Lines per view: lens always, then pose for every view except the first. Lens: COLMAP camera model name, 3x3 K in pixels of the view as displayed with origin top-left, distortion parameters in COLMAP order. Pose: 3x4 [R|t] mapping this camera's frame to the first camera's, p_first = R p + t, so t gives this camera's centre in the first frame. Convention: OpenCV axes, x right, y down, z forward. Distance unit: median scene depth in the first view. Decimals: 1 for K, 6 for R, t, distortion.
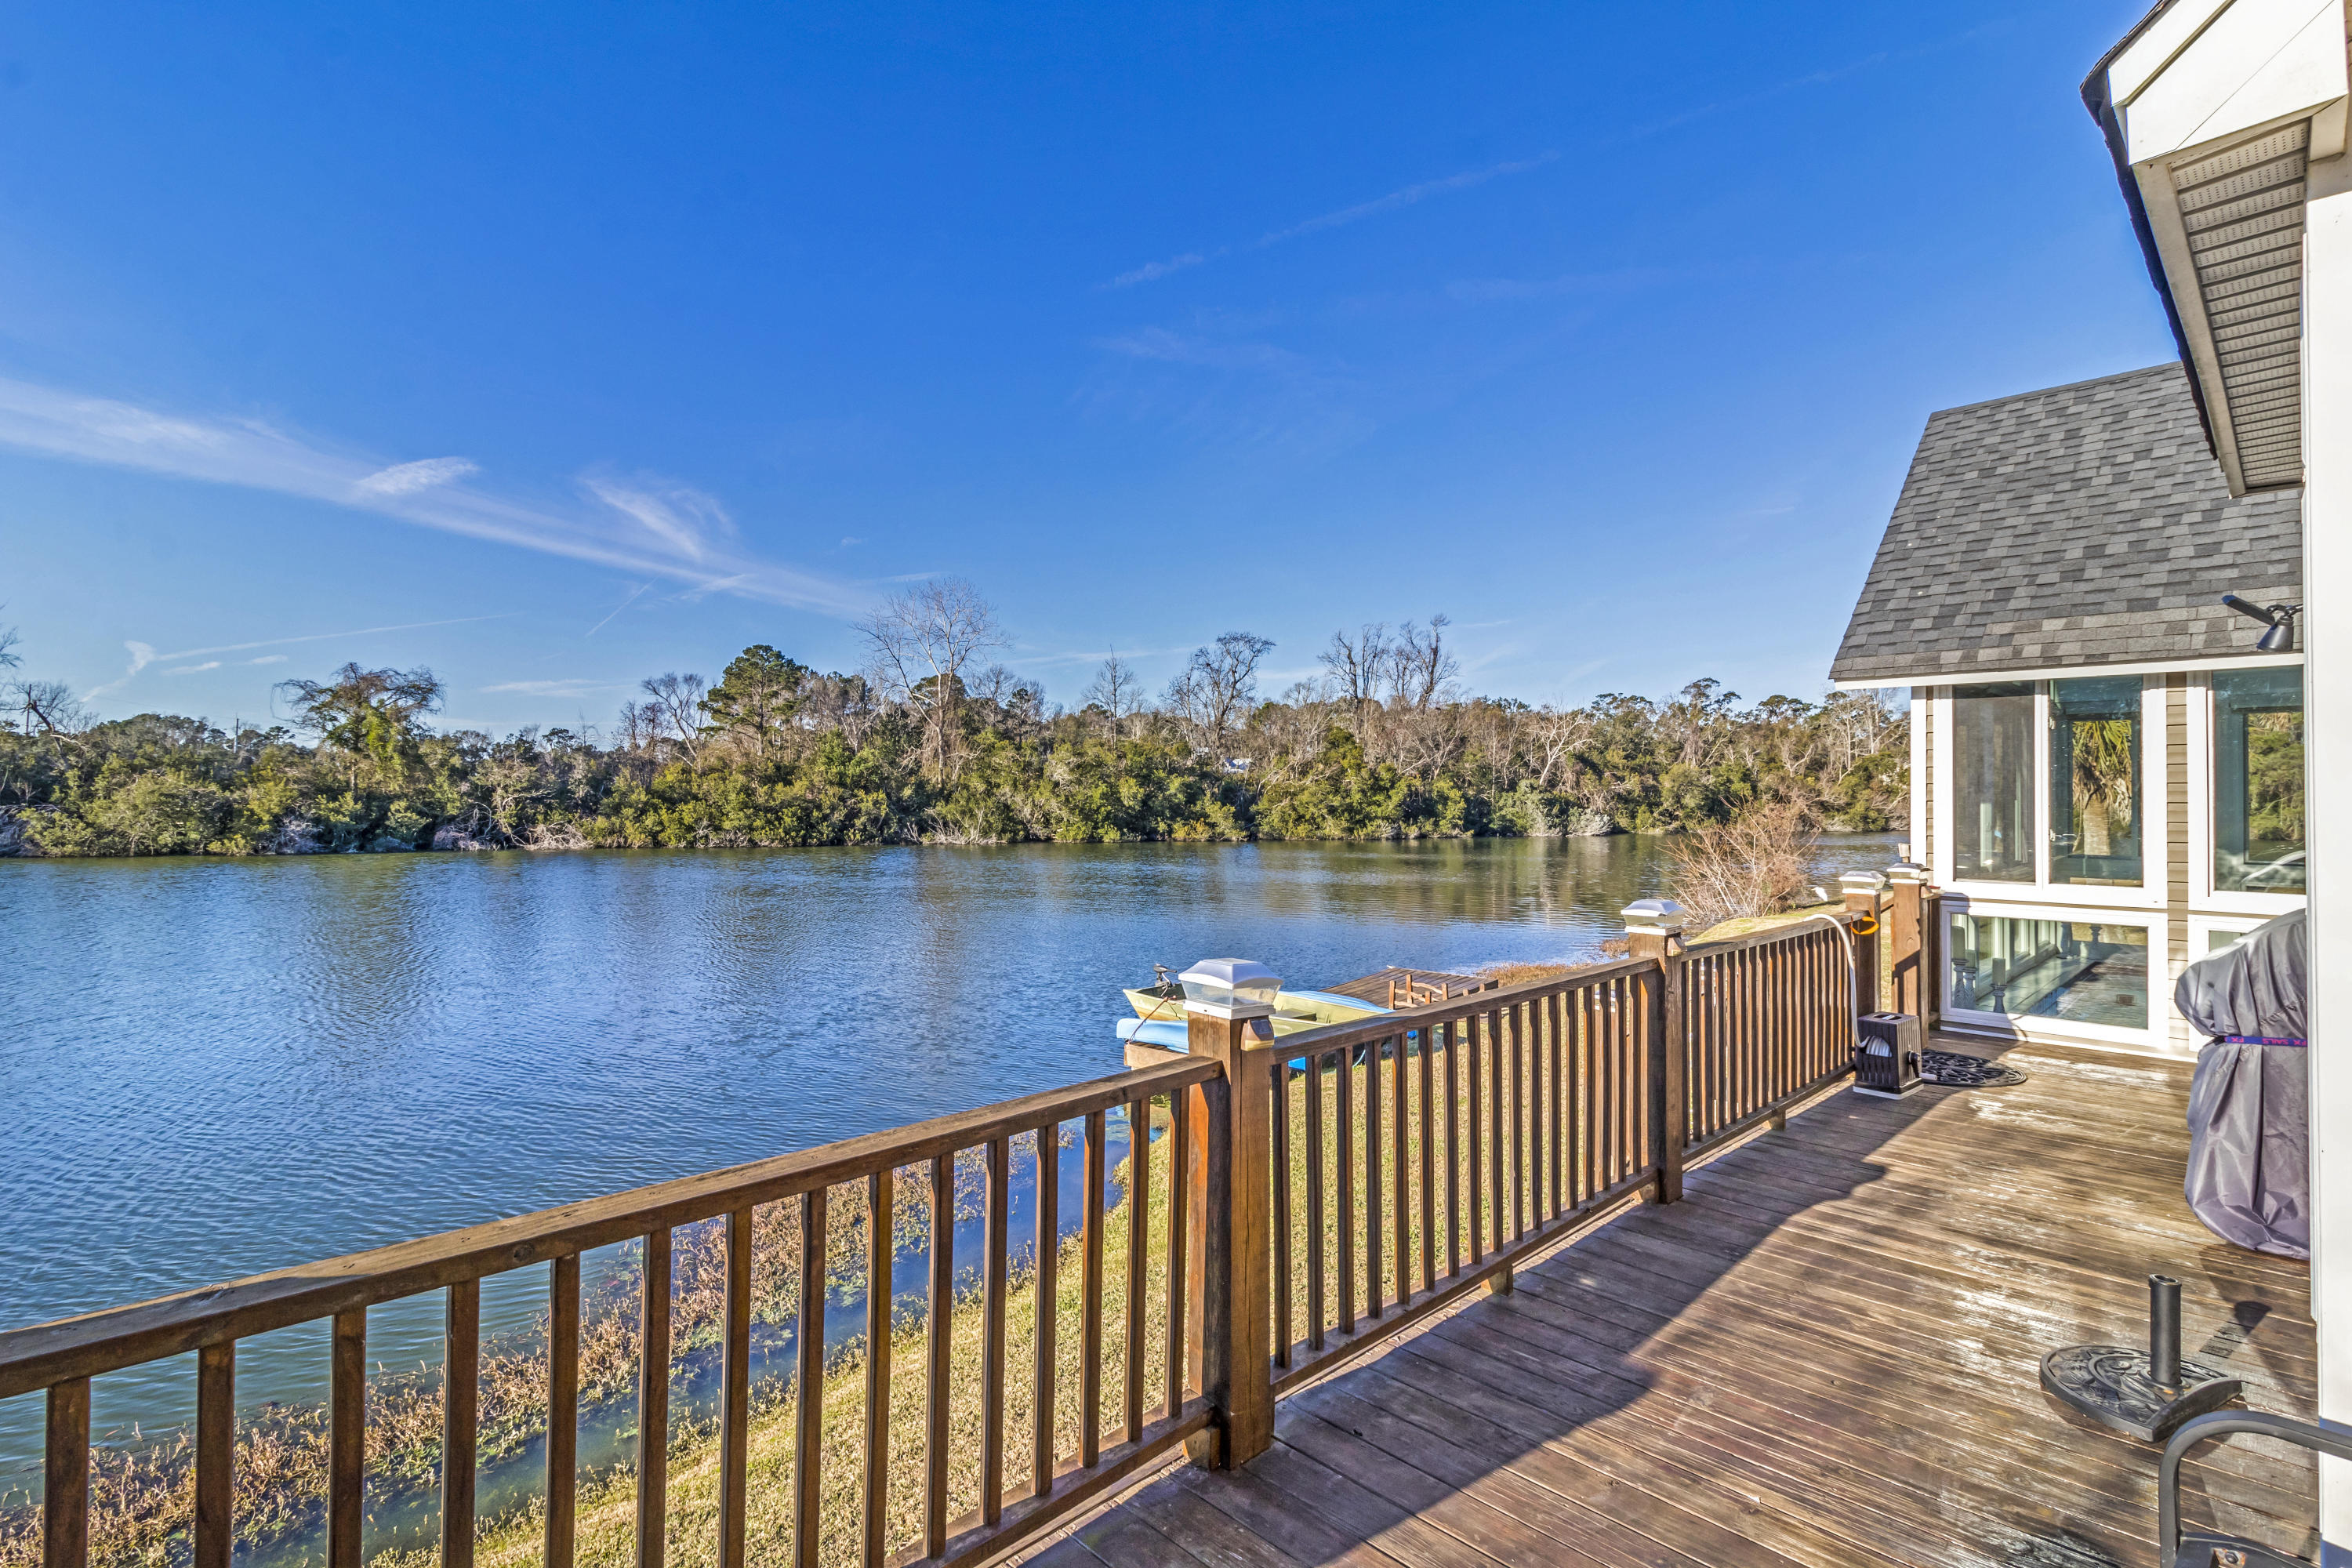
lens RADIAL K [[1098.6, 0, 1176.7], [0, 1098.6, 792.3], [0, 0, 1]] dist [0.001401, 0.011616]
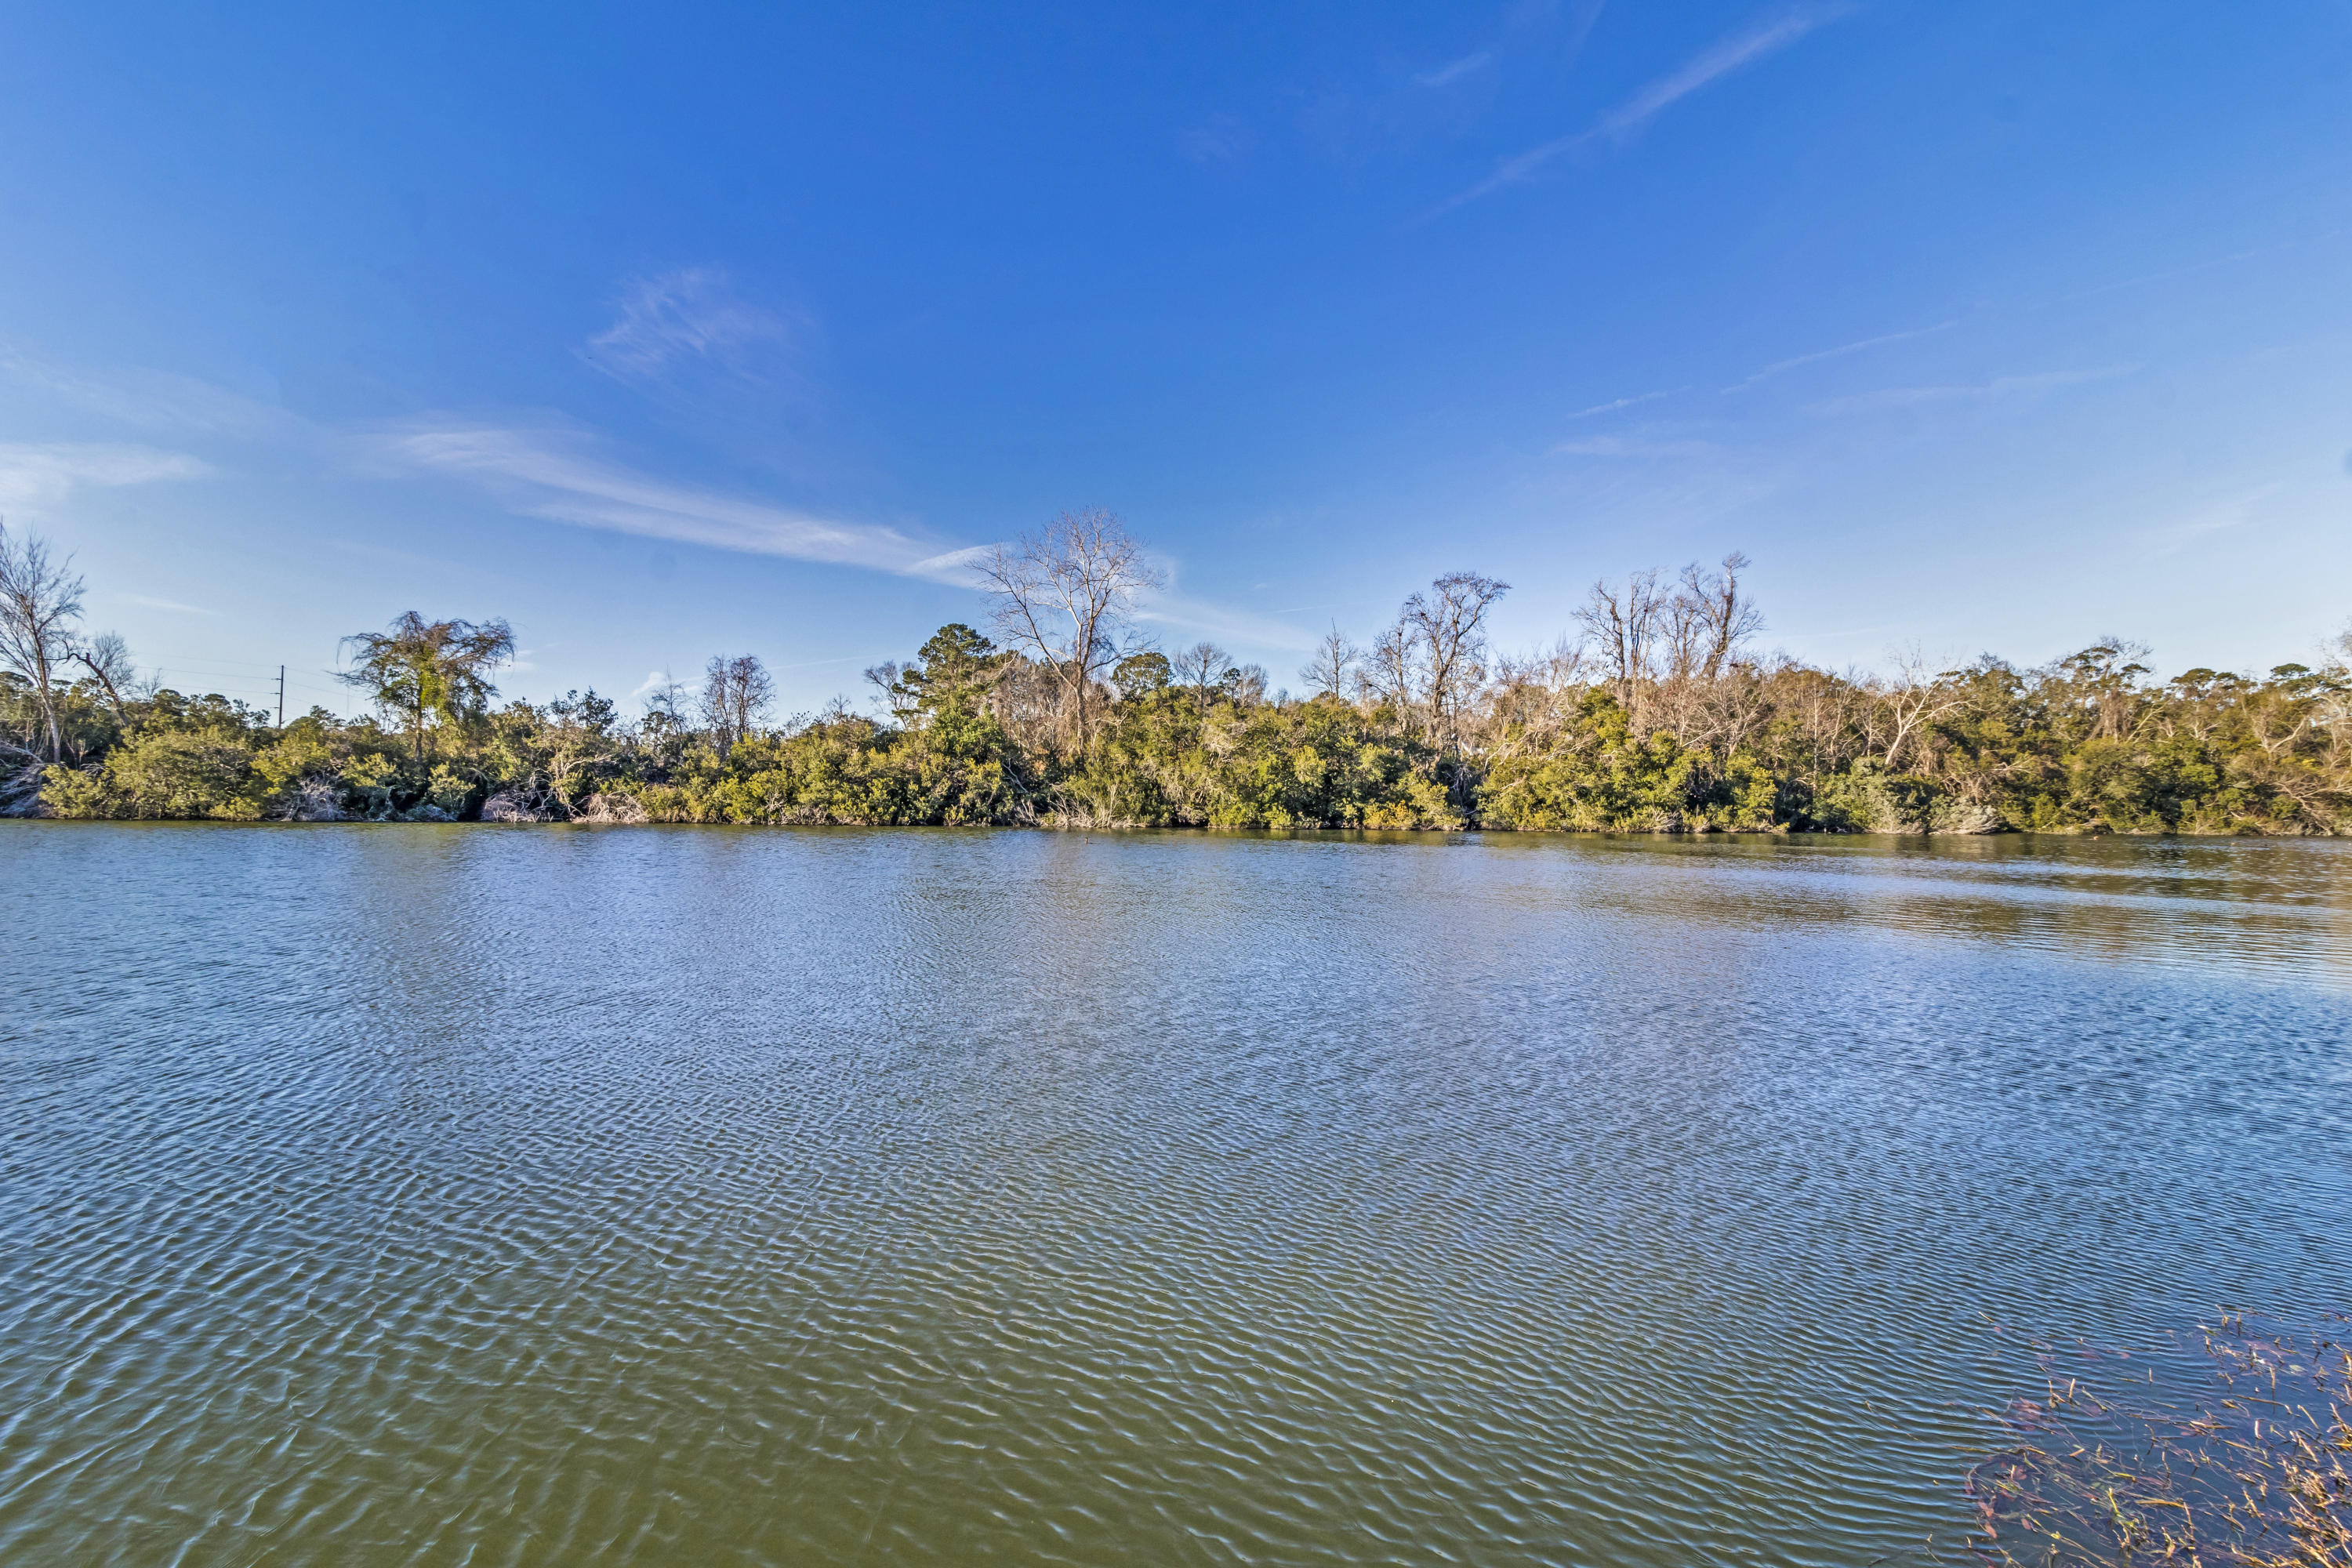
lens RADIAL K [[1089.9, 0, 1176.0], [0, 1089.9, 784.0], [0, 0, 1]] dist [0.002349, 0.000861]
pose [[0.973005, 0.004823, -0.230732, 0.044562], [-0.007183, 0.999930, -0.009388, 0.020603], [0.230670, 0.010792, 0.972972, 0.219305]]
